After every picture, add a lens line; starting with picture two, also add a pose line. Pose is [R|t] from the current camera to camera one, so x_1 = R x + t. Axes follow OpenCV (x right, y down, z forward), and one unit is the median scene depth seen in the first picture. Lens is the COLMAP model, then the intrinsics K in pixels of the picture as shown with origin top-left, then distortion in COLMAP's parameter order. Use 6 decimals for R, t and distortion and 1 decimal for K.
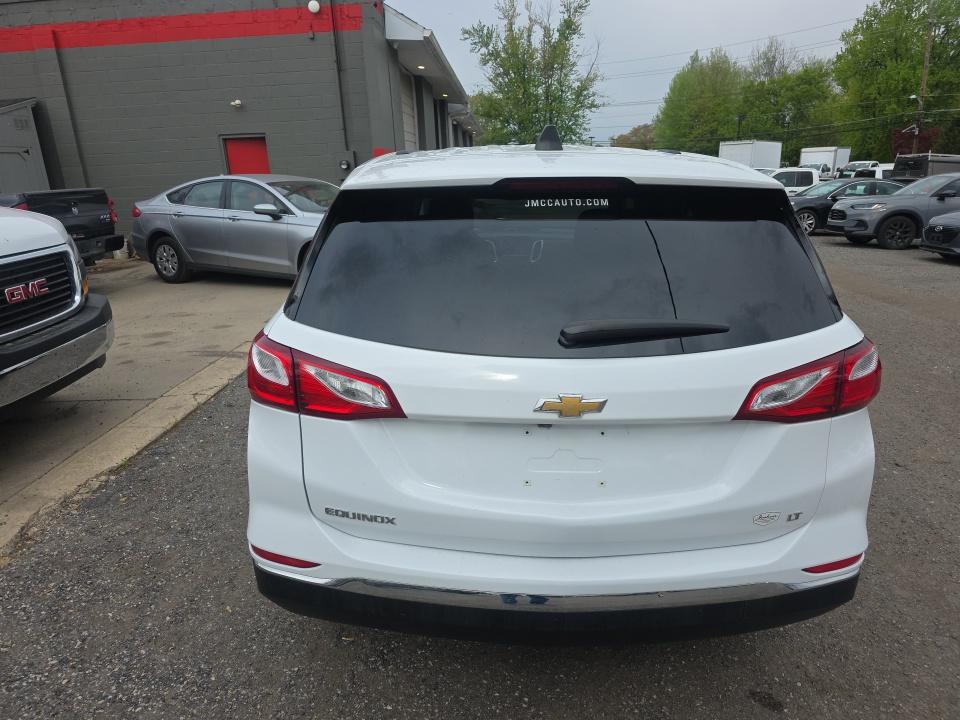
lens RADIAL K [[638.3, 0, 487.5], [0, 638.3, 363.6], [0, 0, 1]] dist [-0.003992, -0.003451]
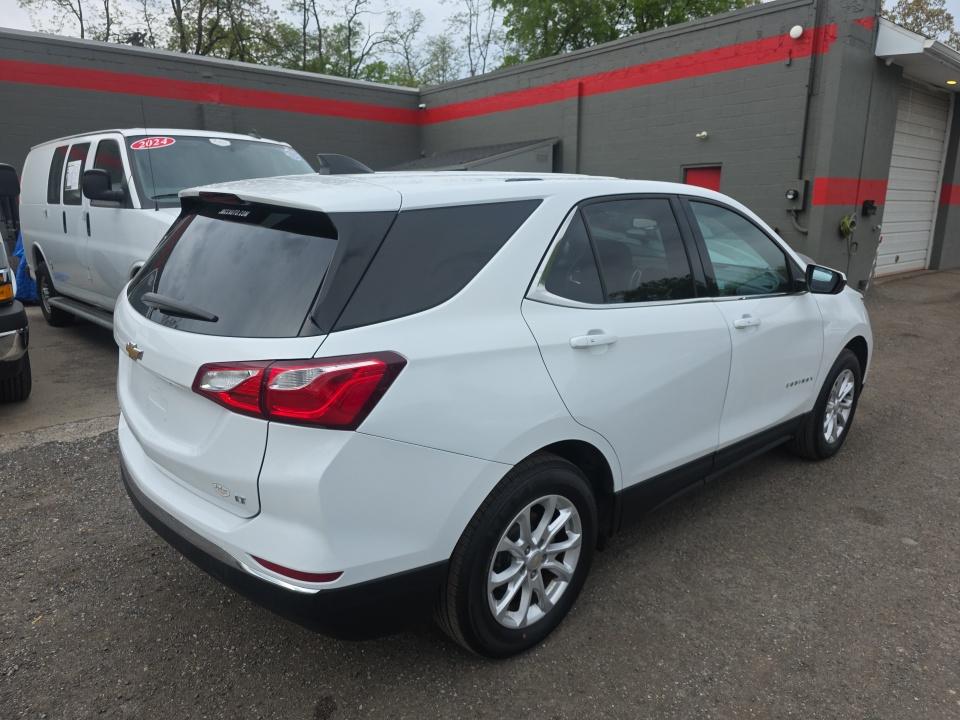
lens RADIAL K [[638.3, 0, 487.5], [0, 638.3, 363.6], [0, 0, 1]] dist [-0.003992, -0.003451]
pose [[0.706822, 0.197119, -0.679373, 0.143789], [-0.226093, 0.972967, 0.047078, -0.013272], [0.670287, 0.120326, 0.732282, 0.043583]]
